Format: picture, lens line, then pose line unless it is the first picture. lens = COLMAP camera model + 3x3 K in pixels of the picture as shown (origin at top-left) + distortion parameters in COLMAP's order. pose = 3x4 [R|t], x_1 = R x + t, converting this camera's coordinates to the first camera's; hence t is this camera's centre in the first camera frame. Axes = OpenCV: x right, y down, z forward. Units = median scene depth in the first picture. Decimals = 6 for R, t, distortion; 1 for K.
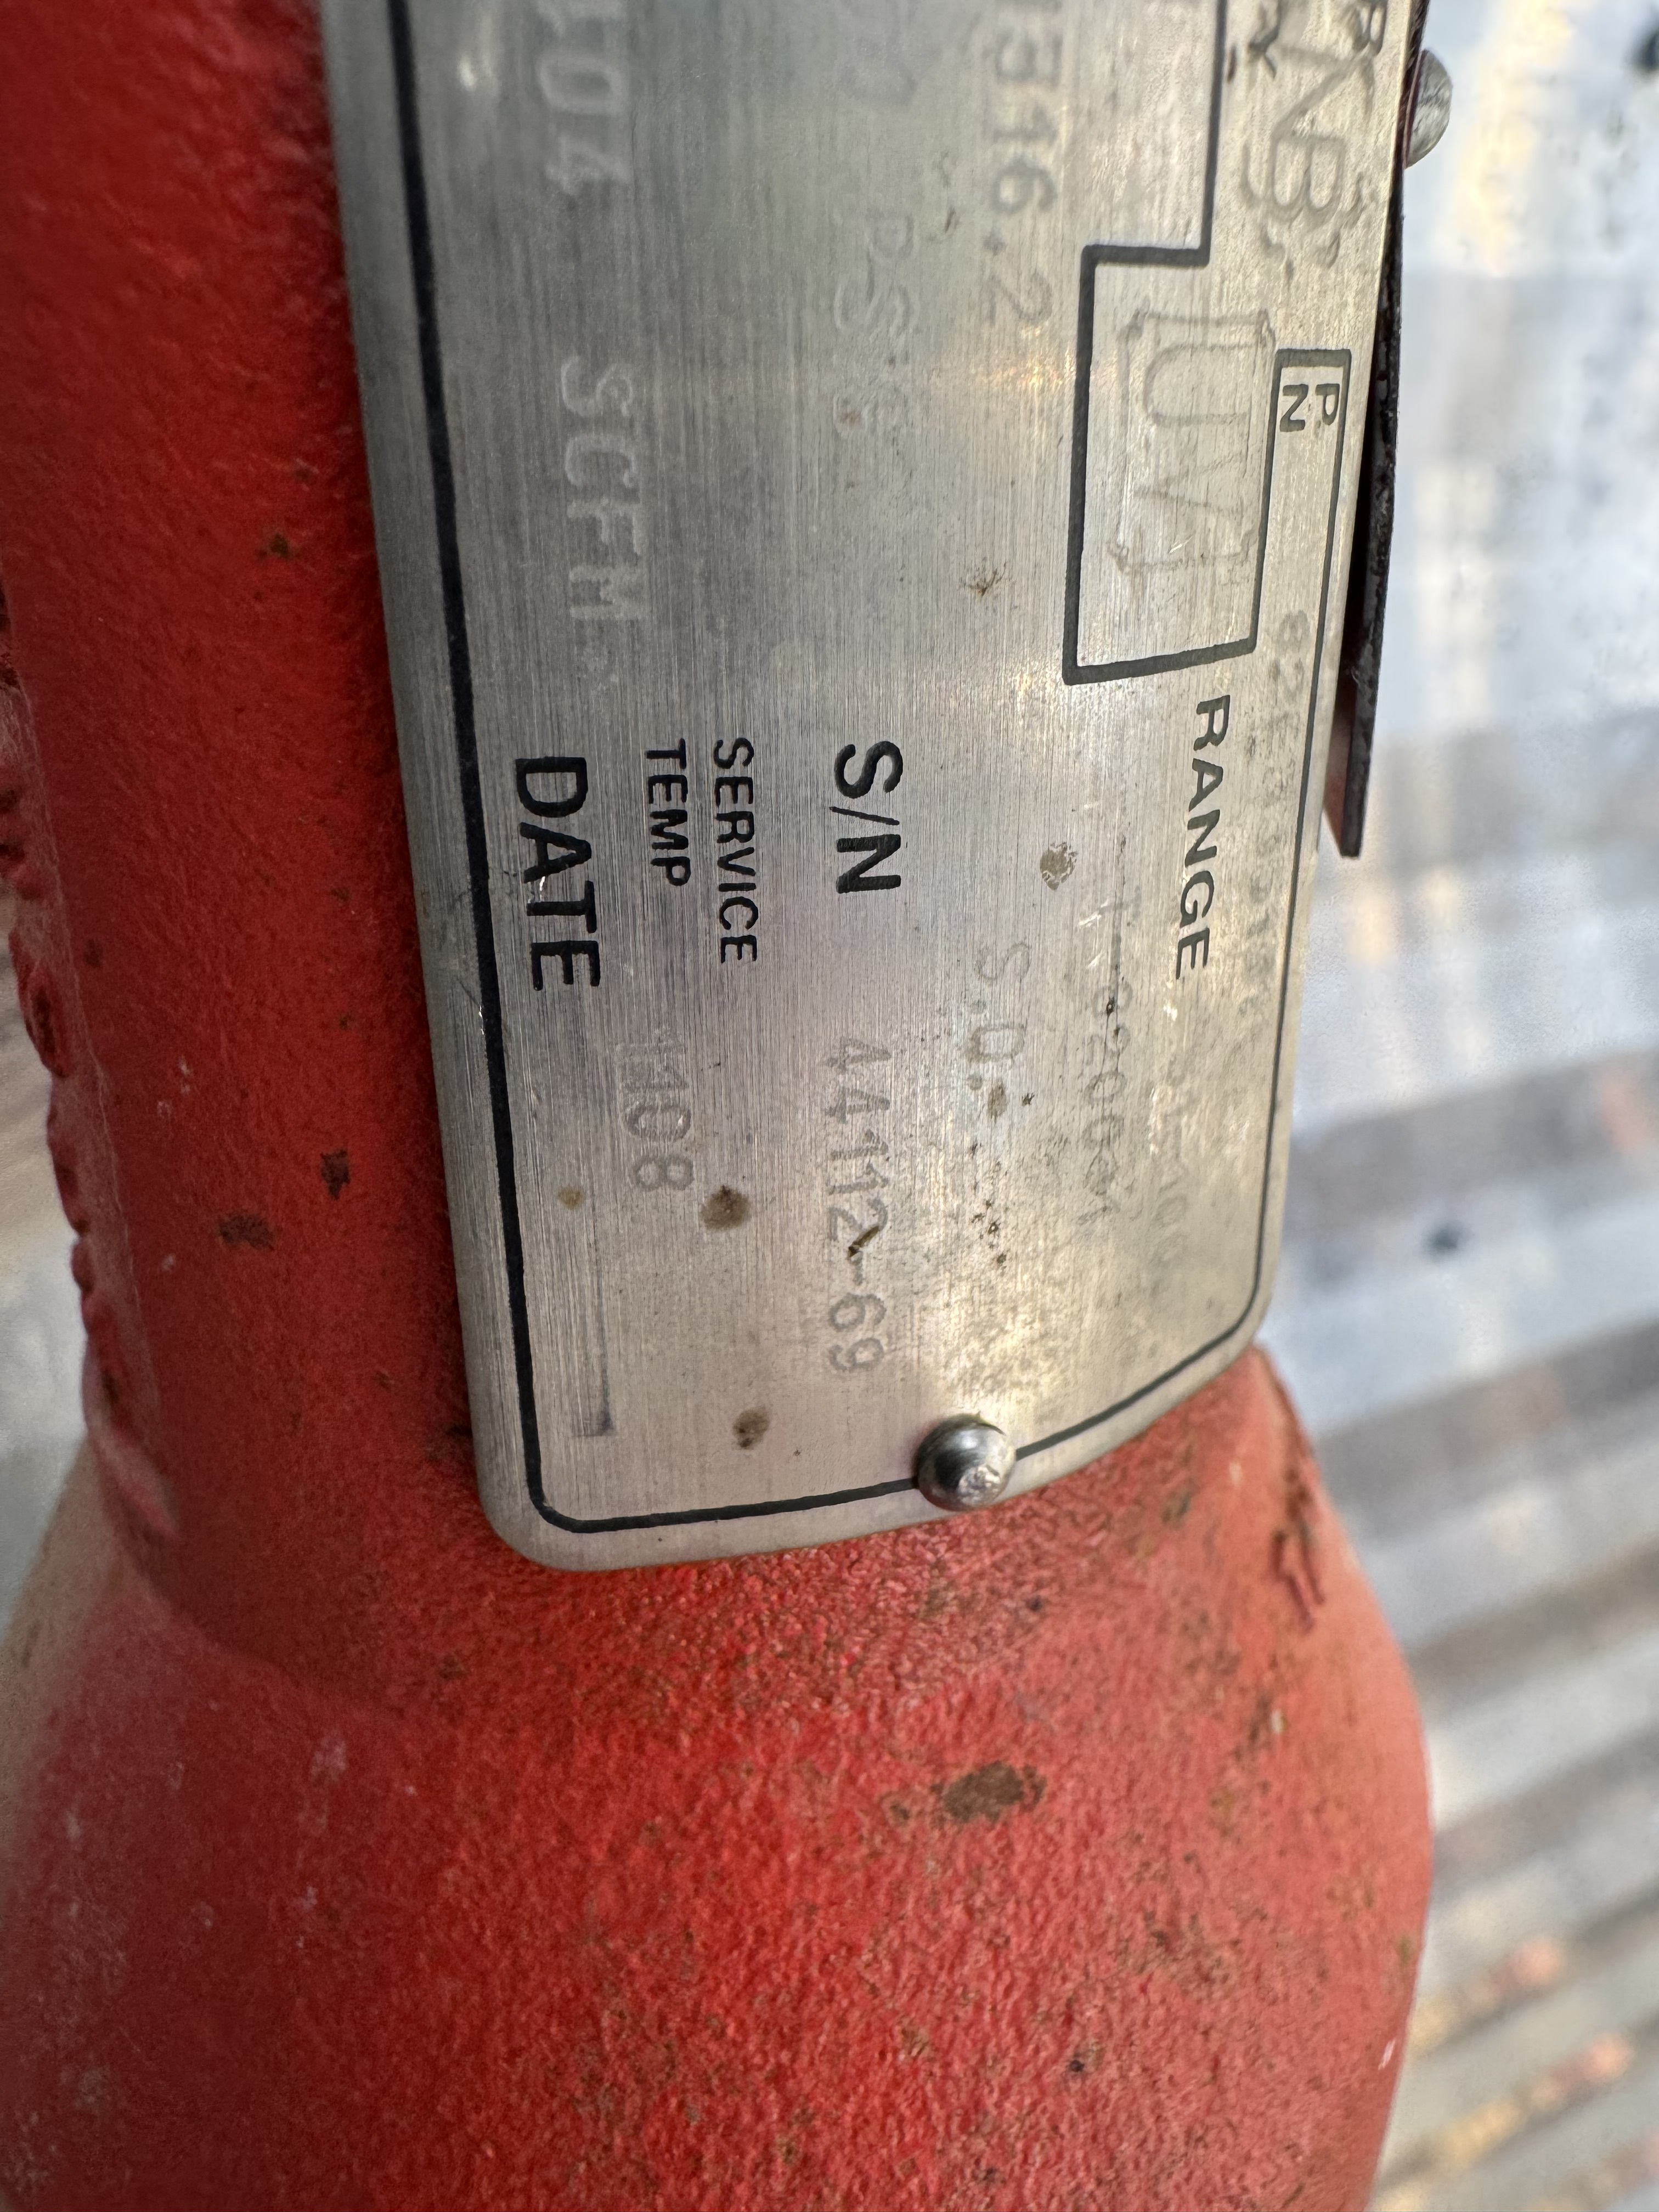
lens RADIAL K [[1580.2, 0, 839.7], [0, 1580.2, 999.5], [0, 0, 1]] dist [0.029224, -0.043330]
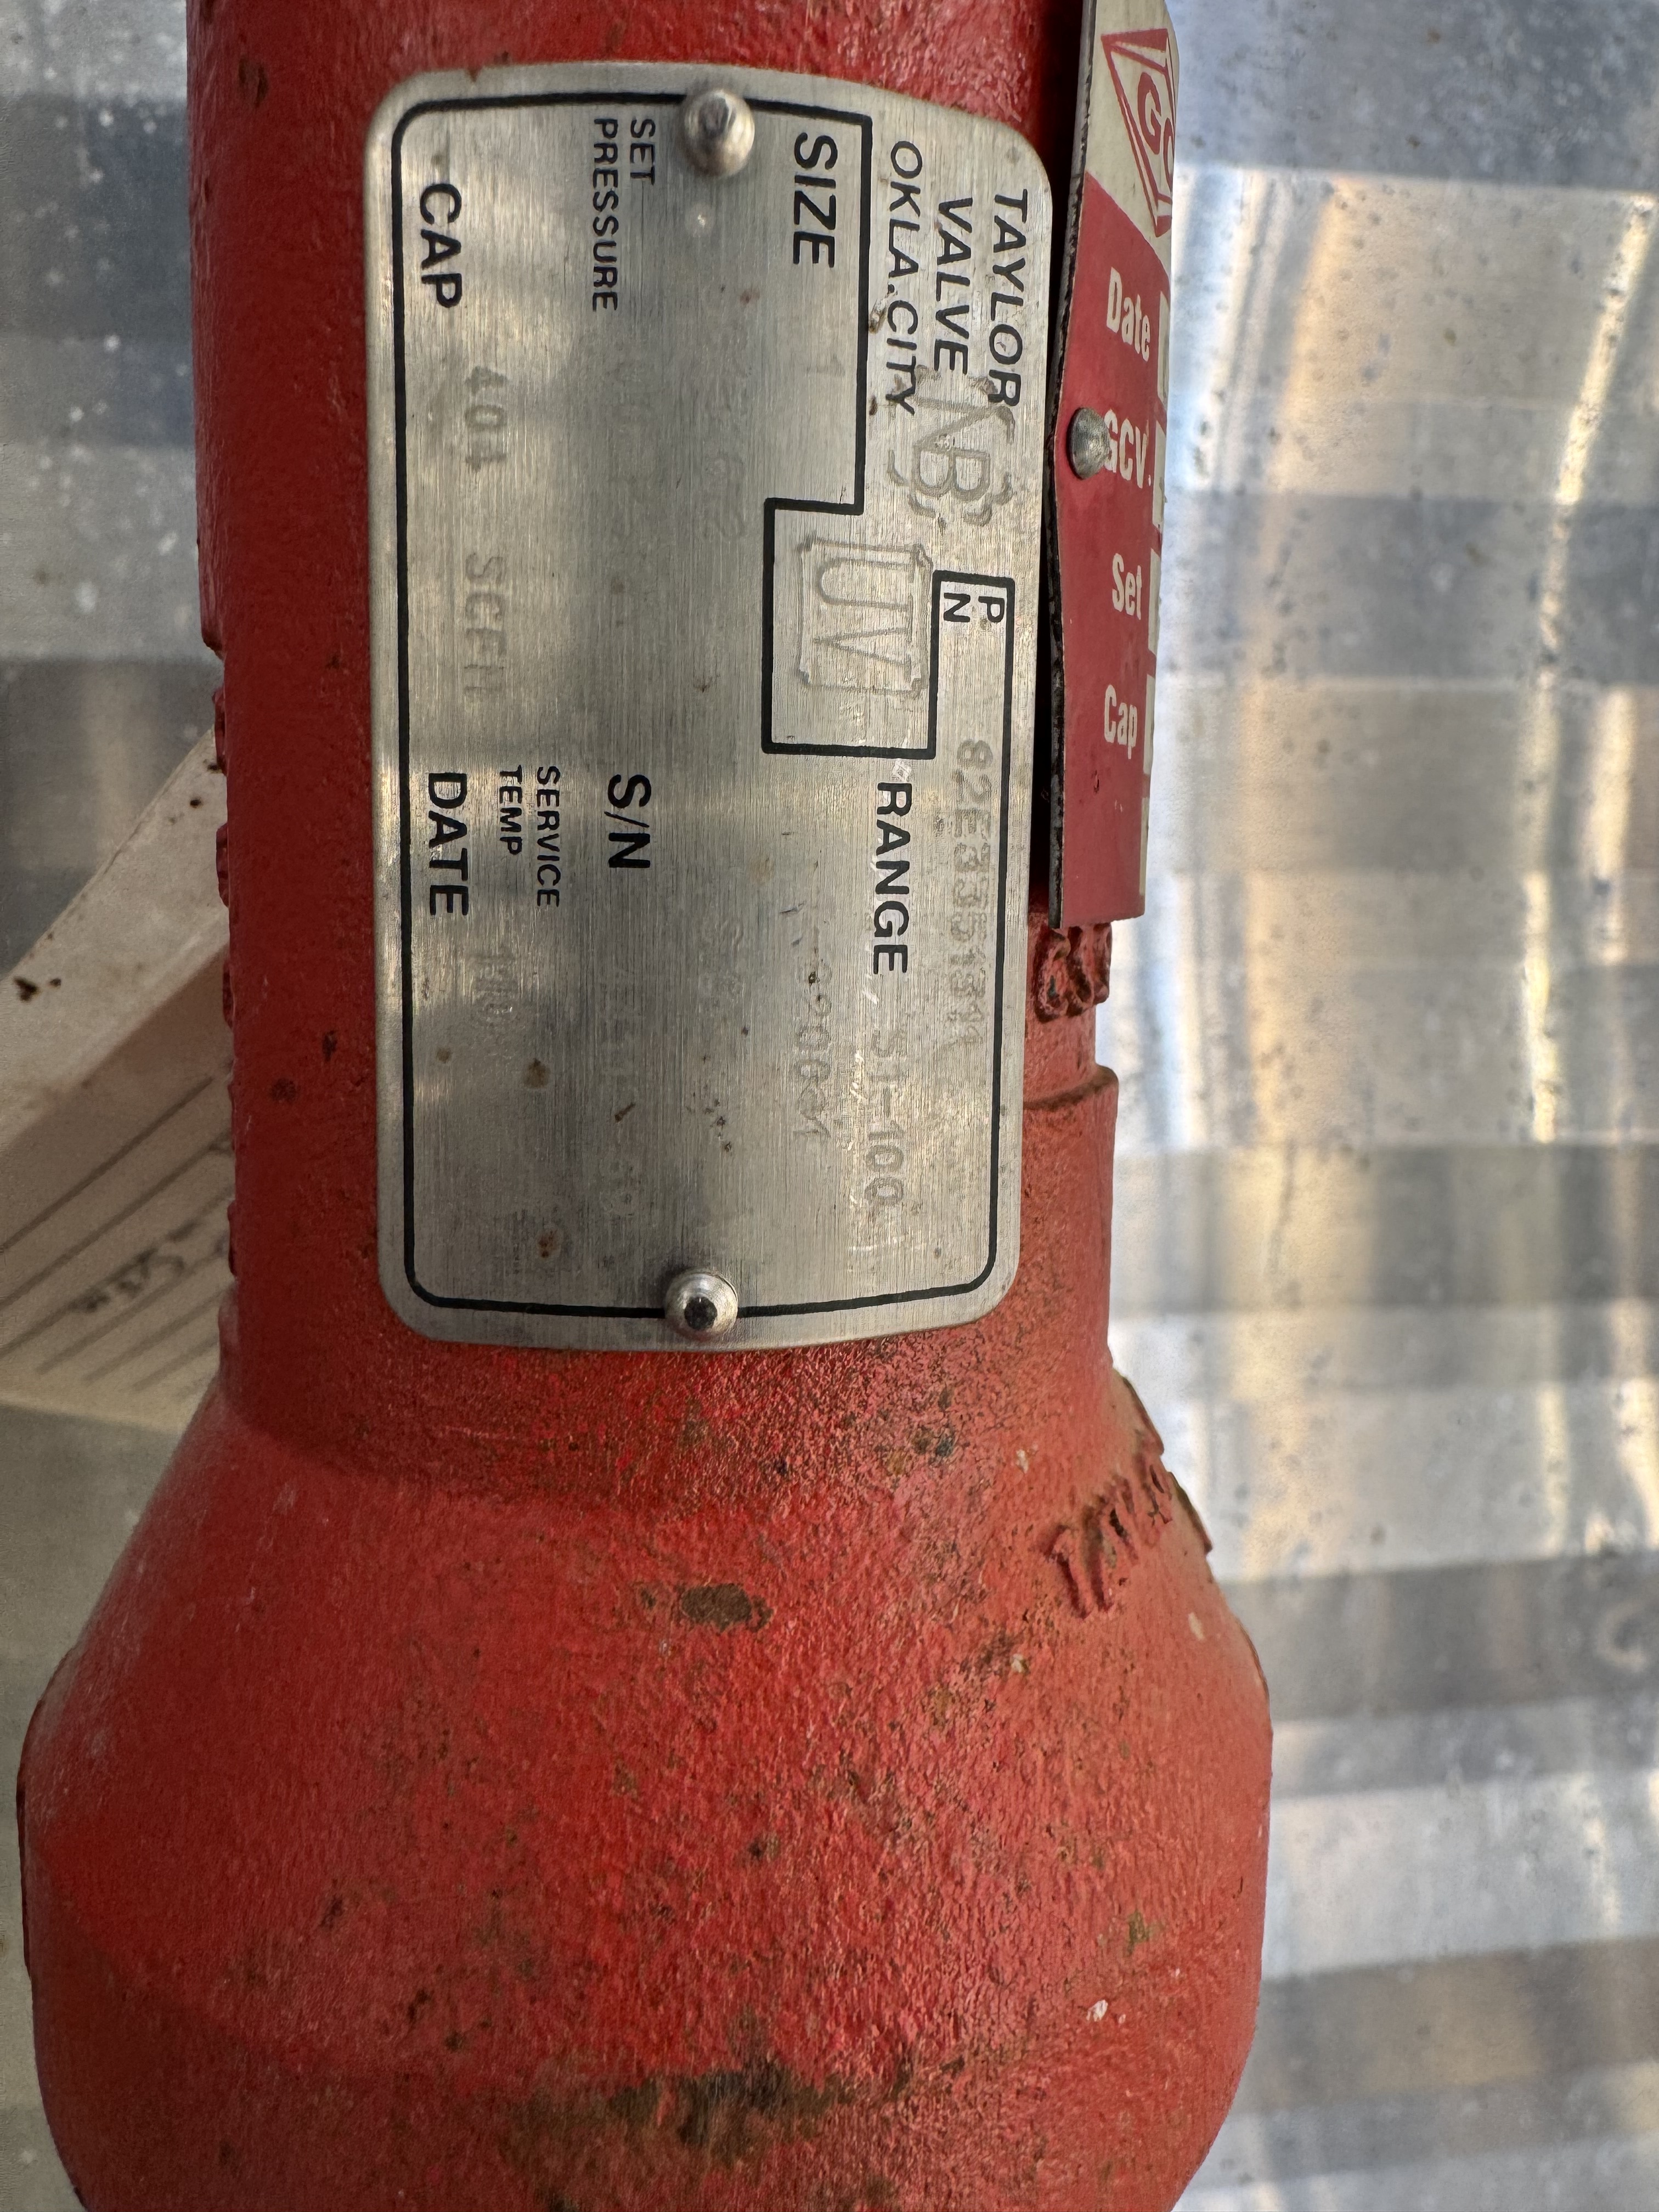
lens RADIAL K [[1580.2, 0, 840.3], [0, 1580.2, 1001.2], [0, 0, 1]] dist [0.029224, -0.043330]
pose [[0.959682, 0.056147, -0.275422, 0.651742], [-0.125235, 0.962628, -0.240131, 0.406639], [0.251646, 0.264942, 0.930849, -0.397532]]
